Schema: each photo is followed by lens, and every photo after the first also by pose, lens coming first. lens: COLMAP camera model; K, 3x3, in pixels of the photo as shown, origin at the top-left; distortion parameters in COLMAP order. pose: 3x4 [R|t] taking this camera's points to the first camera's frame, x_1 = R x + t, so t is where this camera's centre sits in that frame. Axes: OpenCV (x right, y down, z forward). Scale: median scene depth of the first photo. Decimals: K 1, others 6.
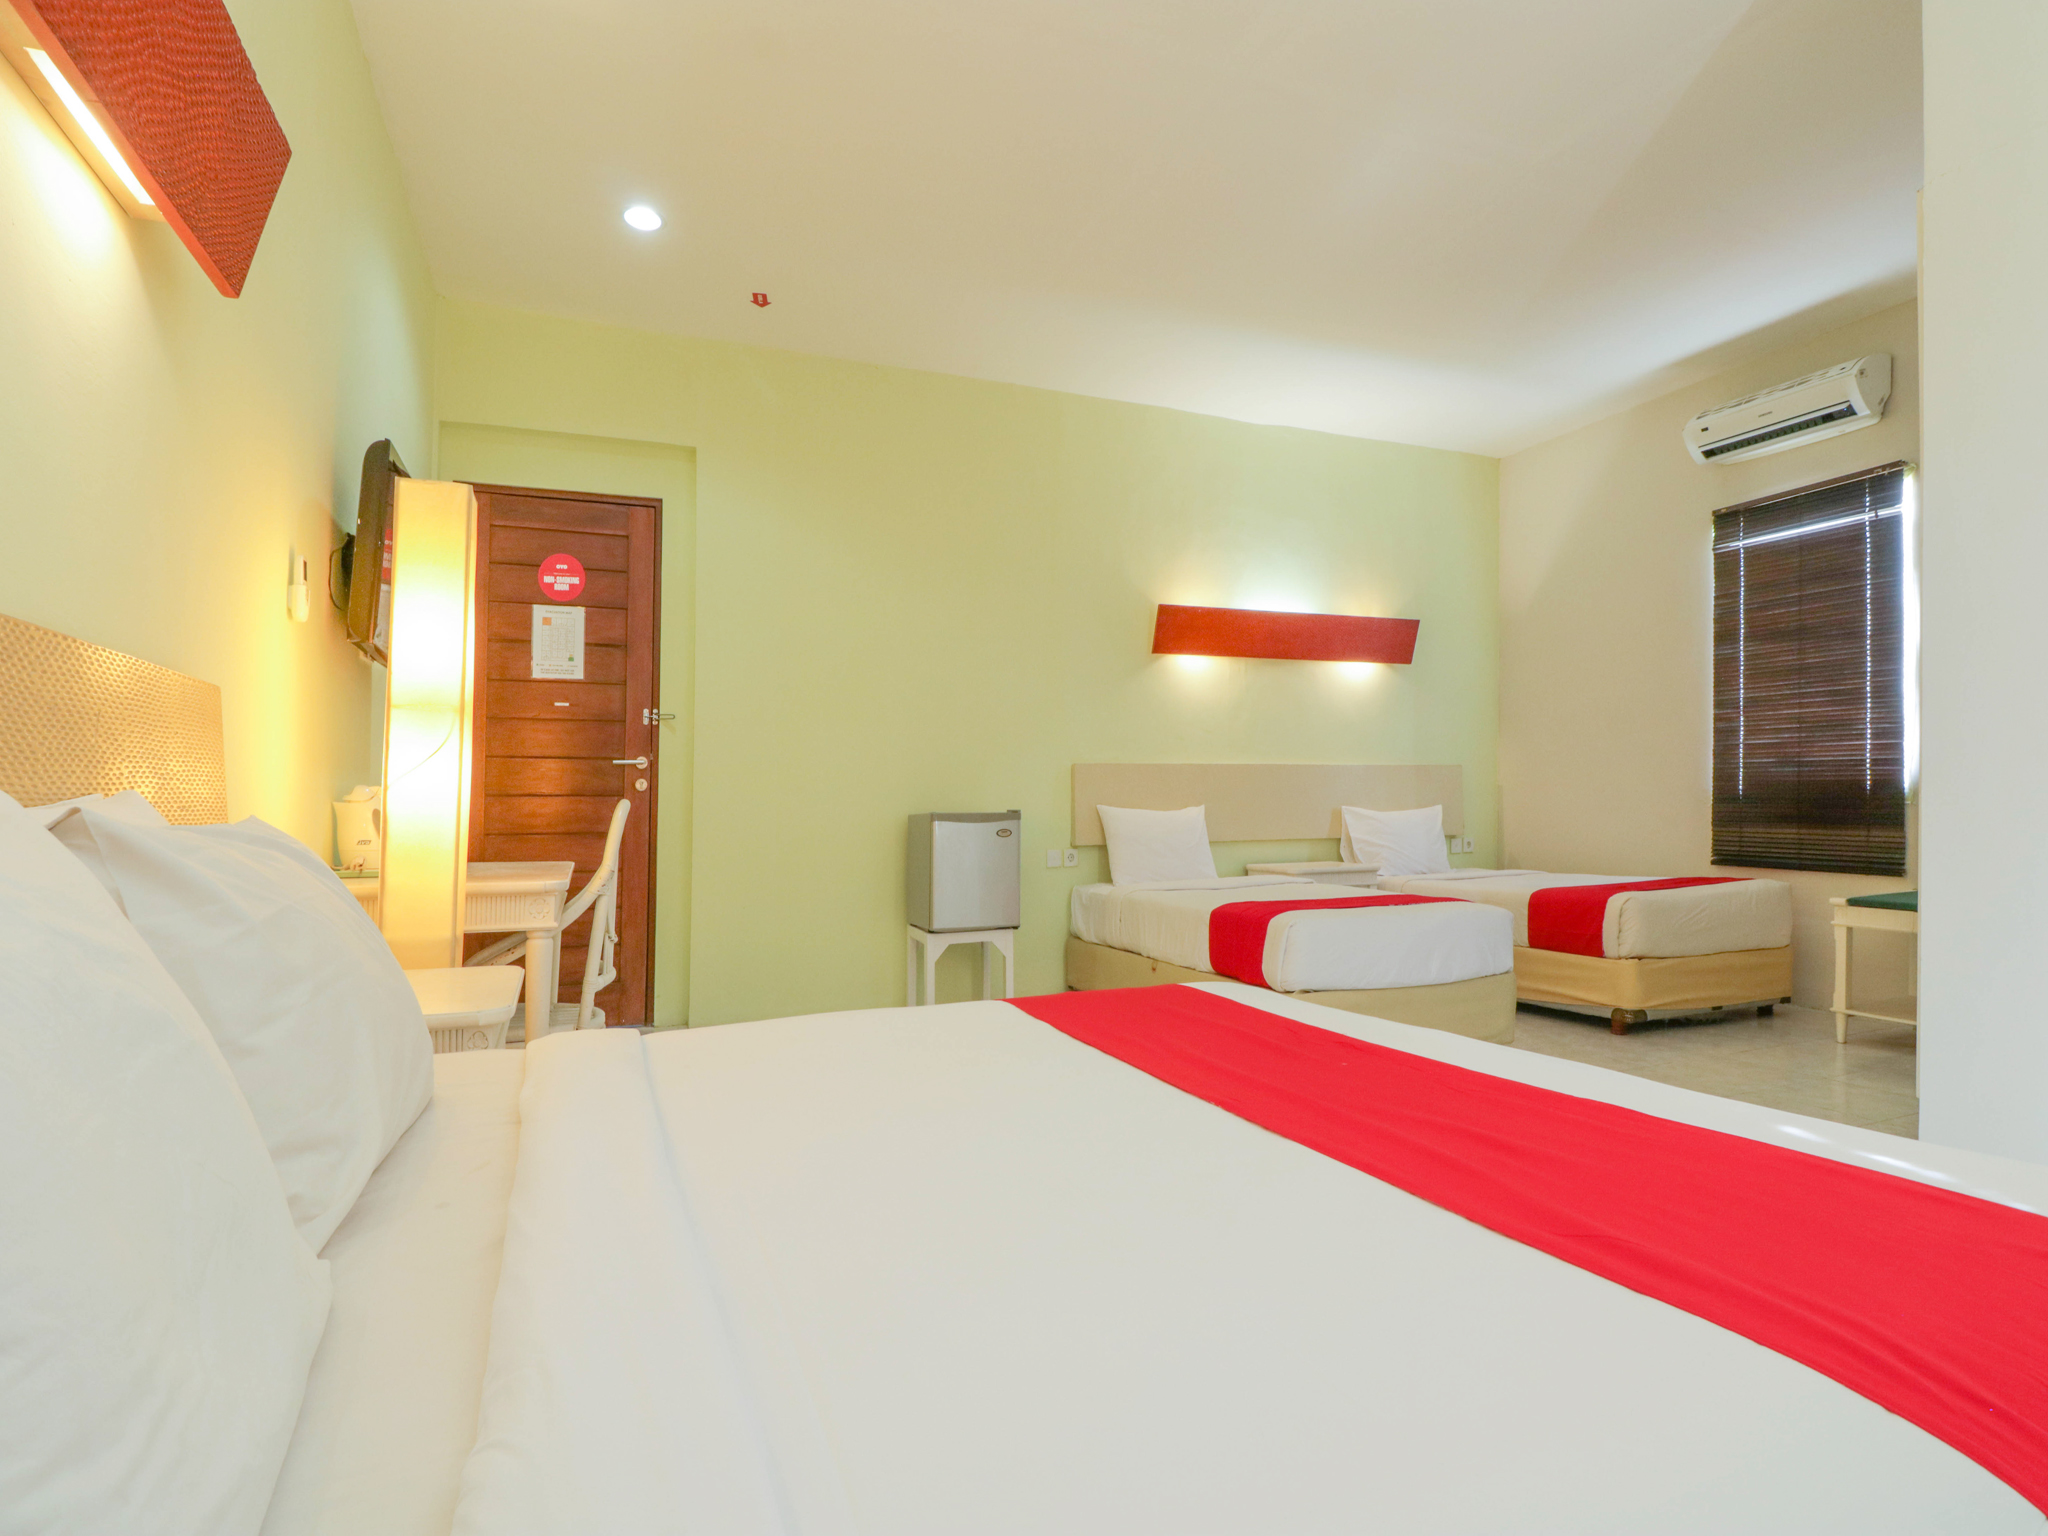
lens RADIAL K [[1051.5, 0, 1012.4], [0, 1051.5, 795.5], [0, 0, 1]] dist [-0.001878, -0.009975]
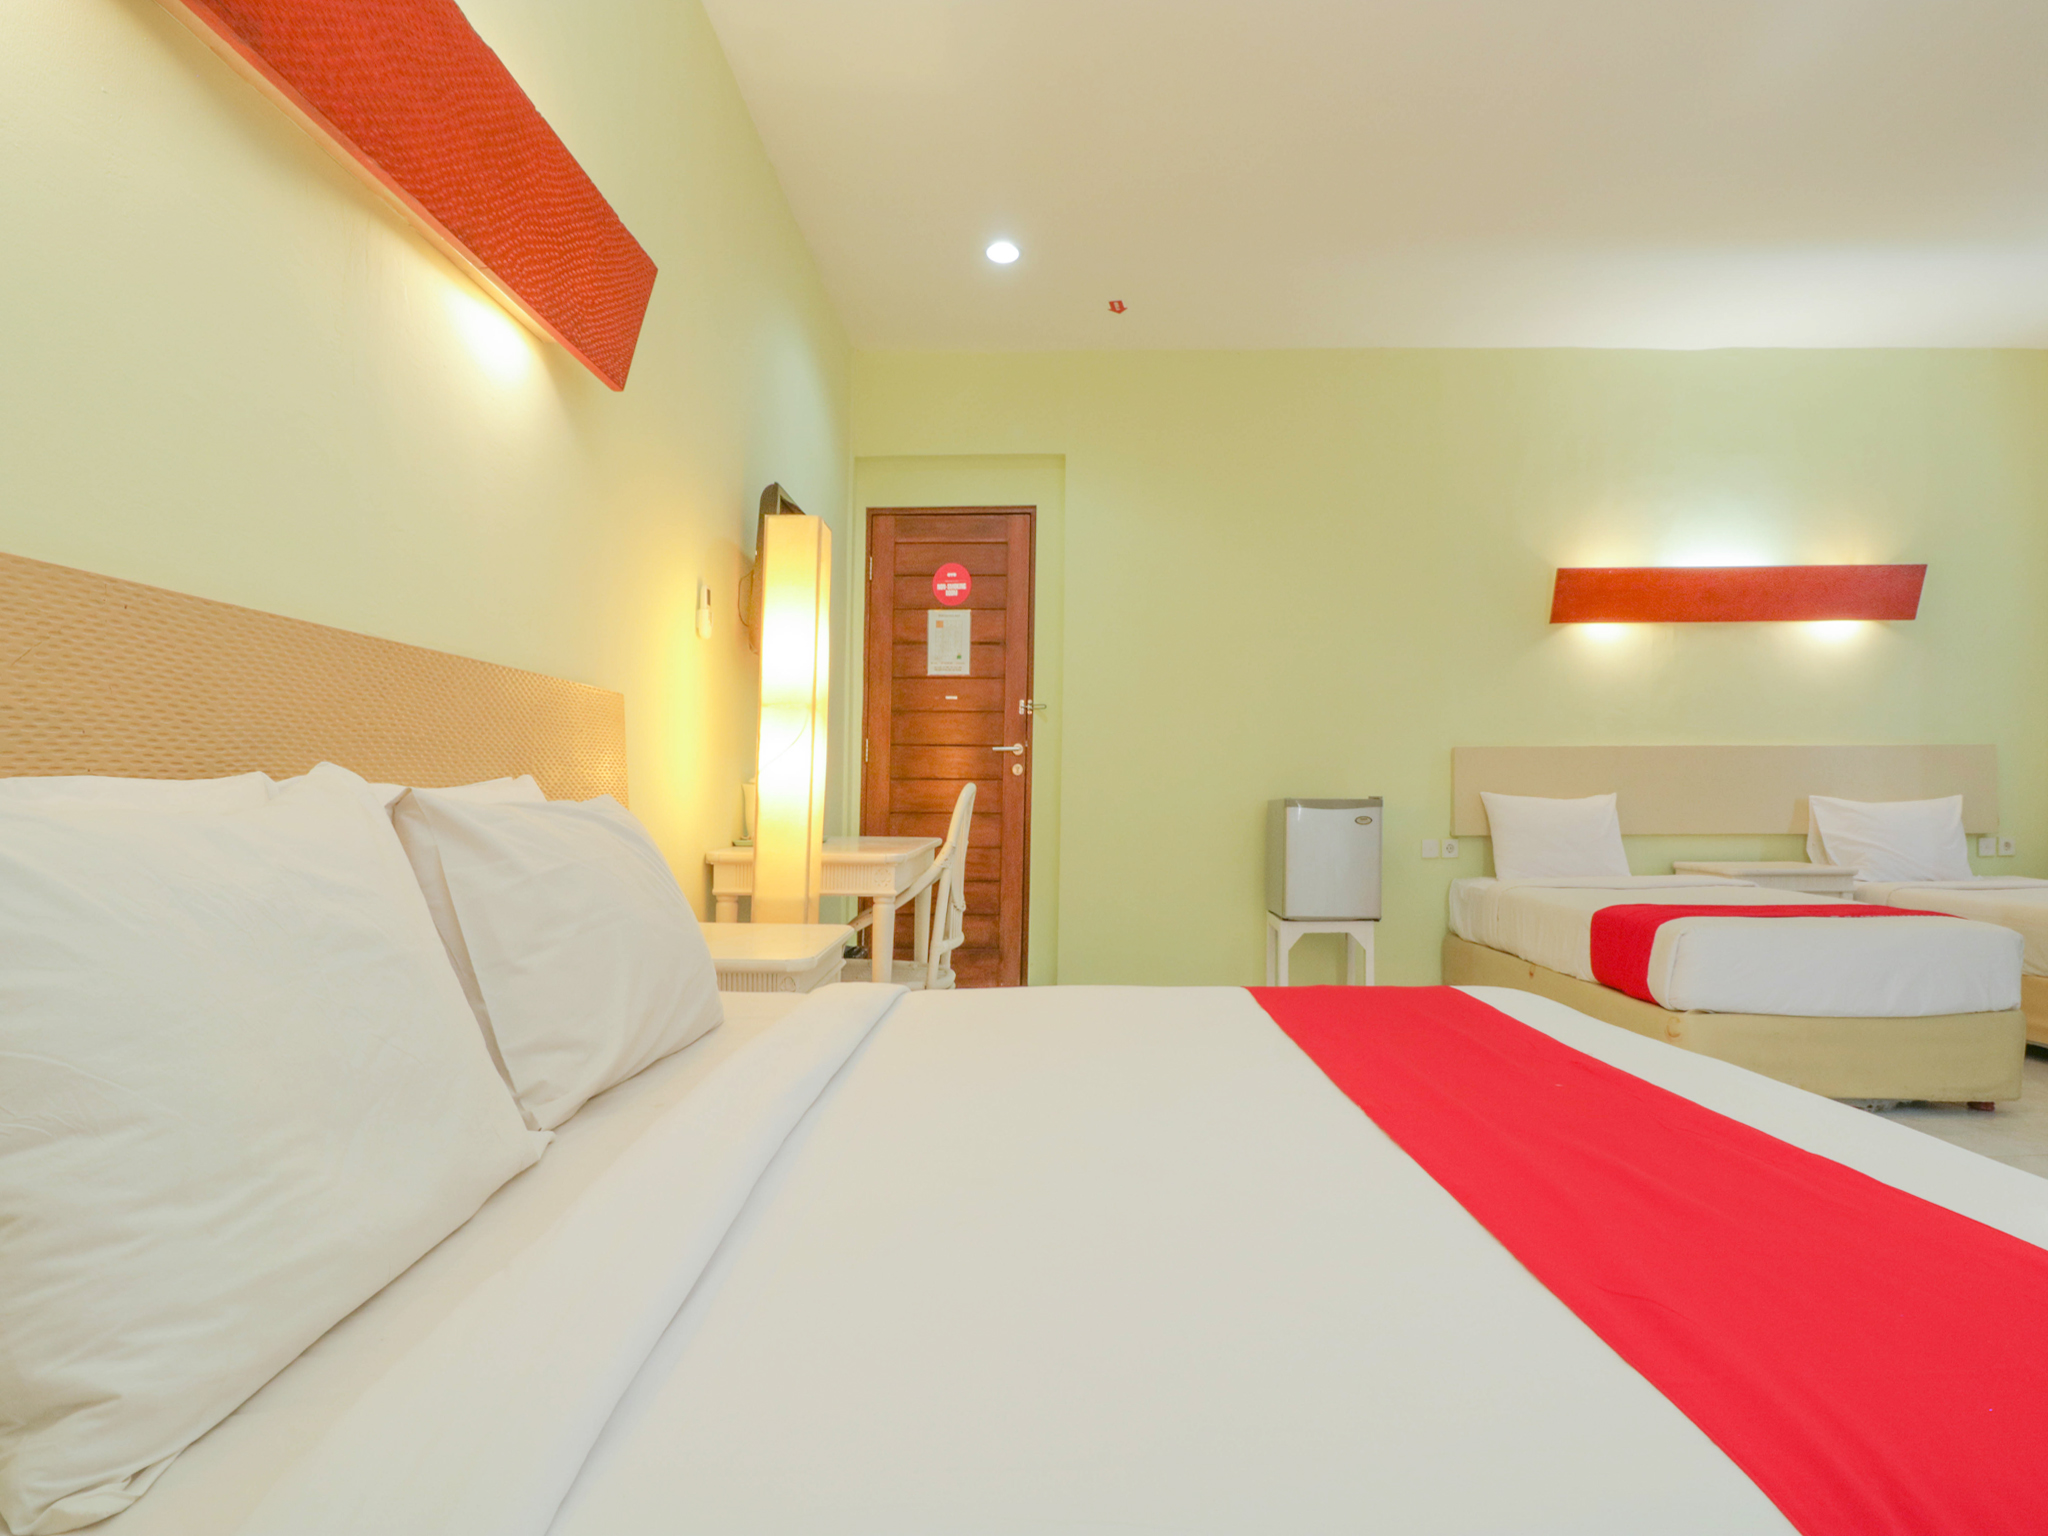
lens RADIAL K [[1044.8, 0, 1020.5], [0, 1044.8, 781.0], [0, 0, 1]] dist [-0.004383, -0.009708]
pose [[0.921013, 0.004809, -0.389501, 0.069779], [-0.004305, 0.999988, 0.002166, -0.000748], [0.389507, -0.000318, 0.921023, 0.003205]]
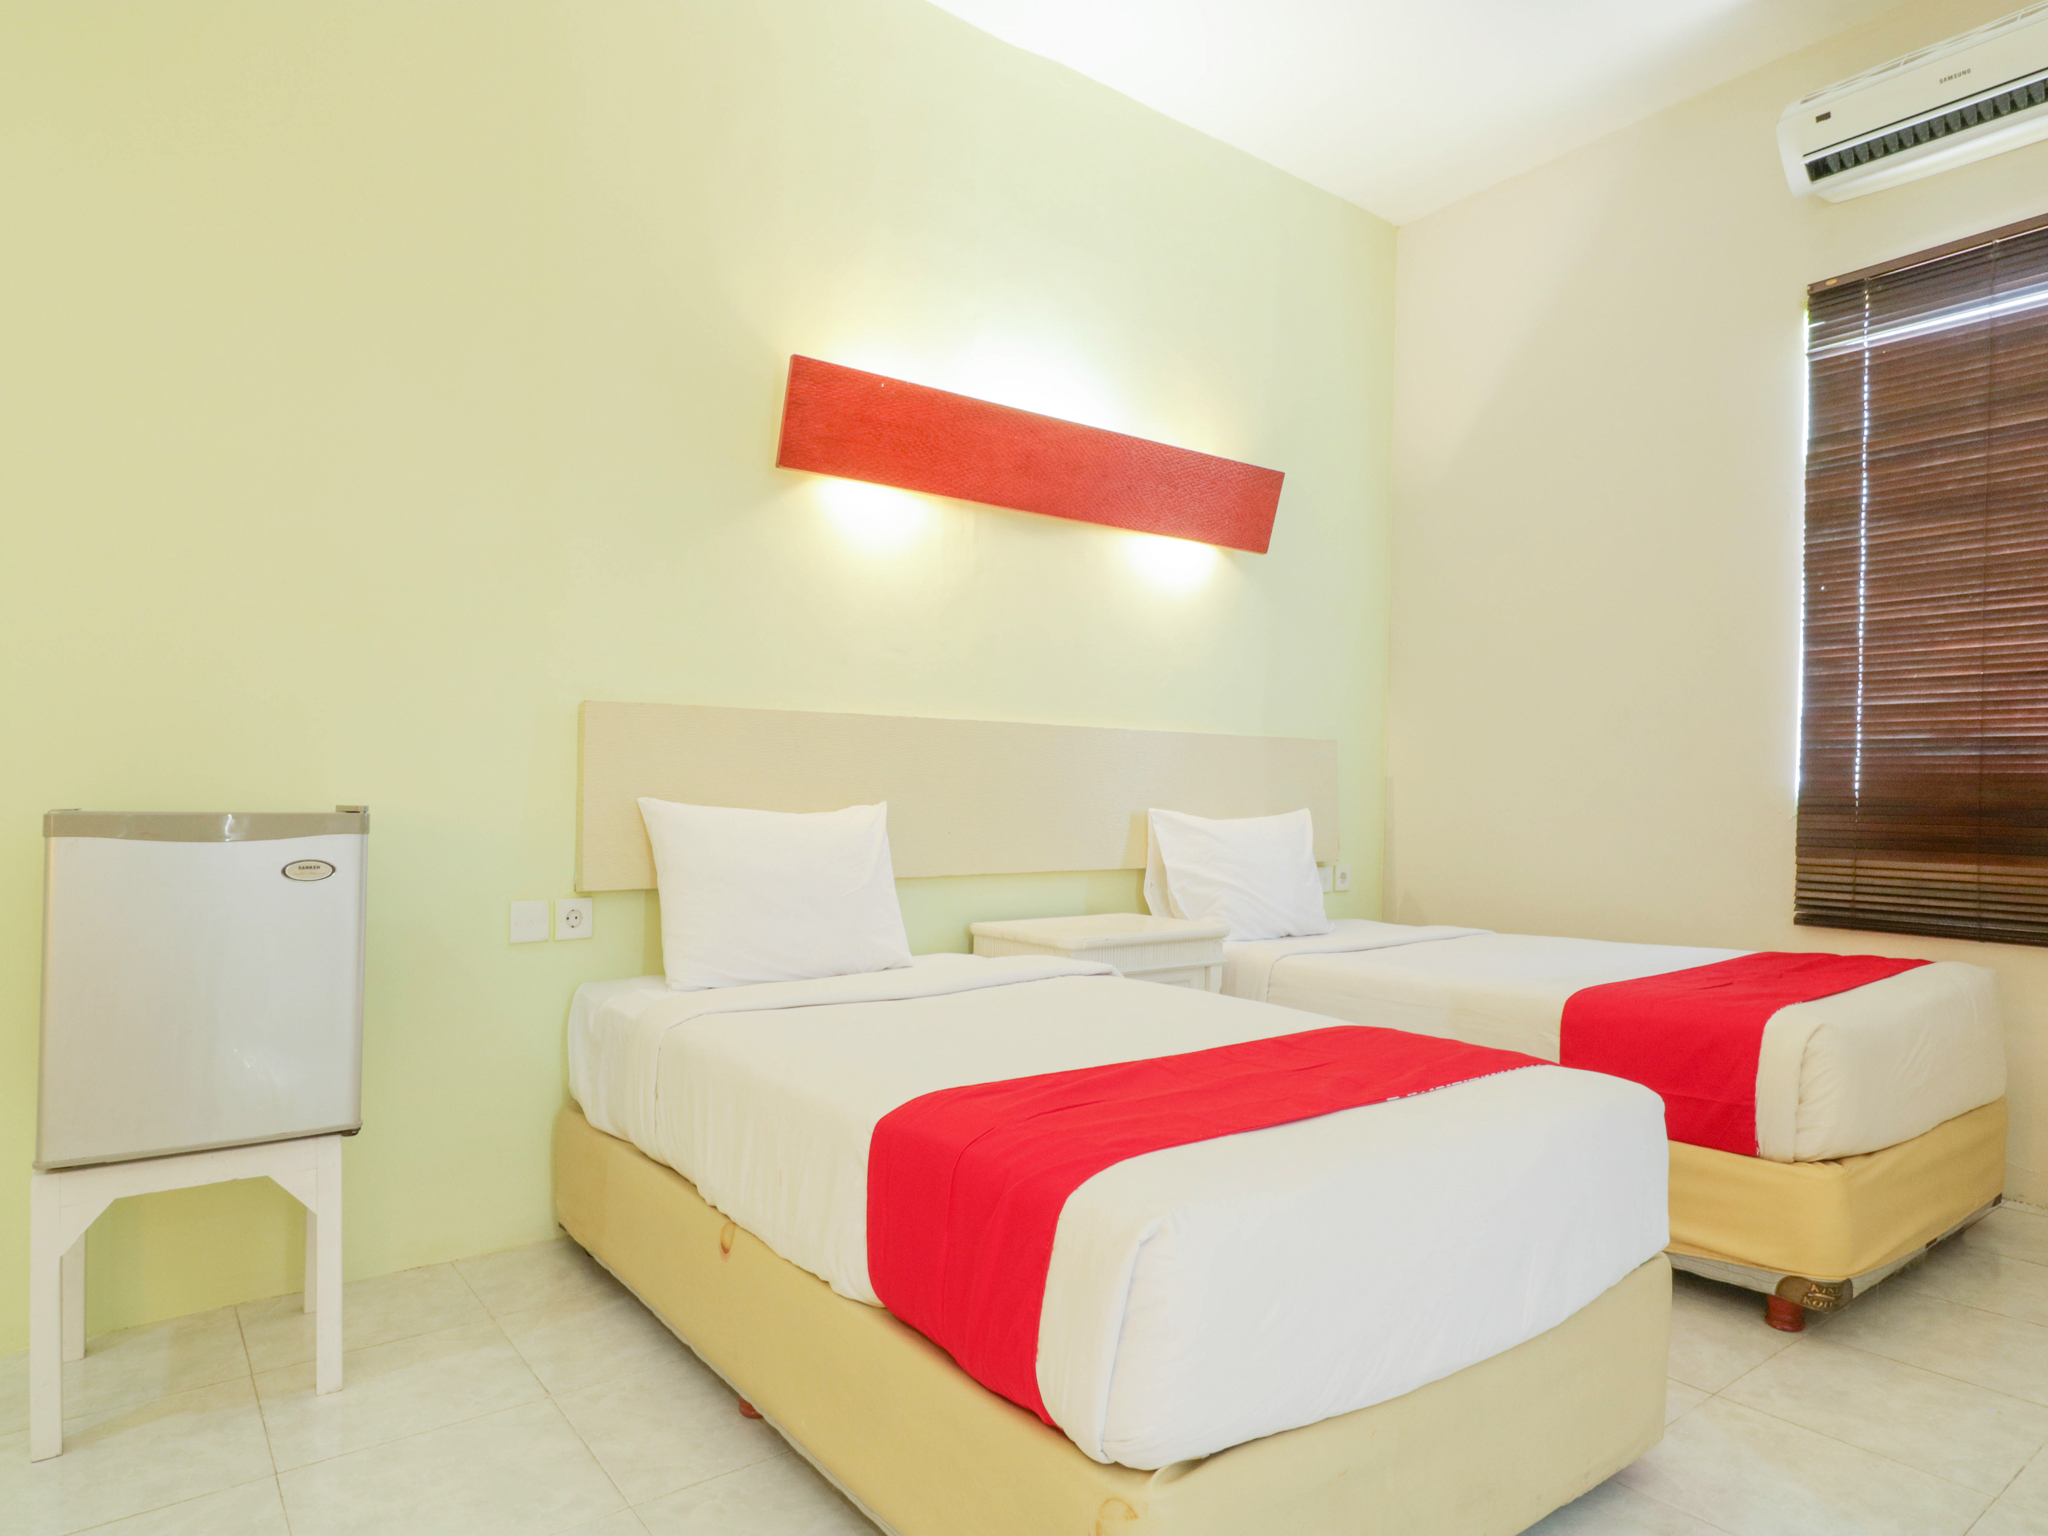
lens RADIAL K [[1220.5, 0, 1028.9], [0, 1220.5, 794.3], [0, 0, 1]] dist [-0.003832, -0.000410]
pose [[0.961923, 0.018620, 0.272687, 0.104817], [-0.019160, 0.999816, -0.000684, 0.005537], [-0.272649, -0.004567, 0.962103, 0.505279]]
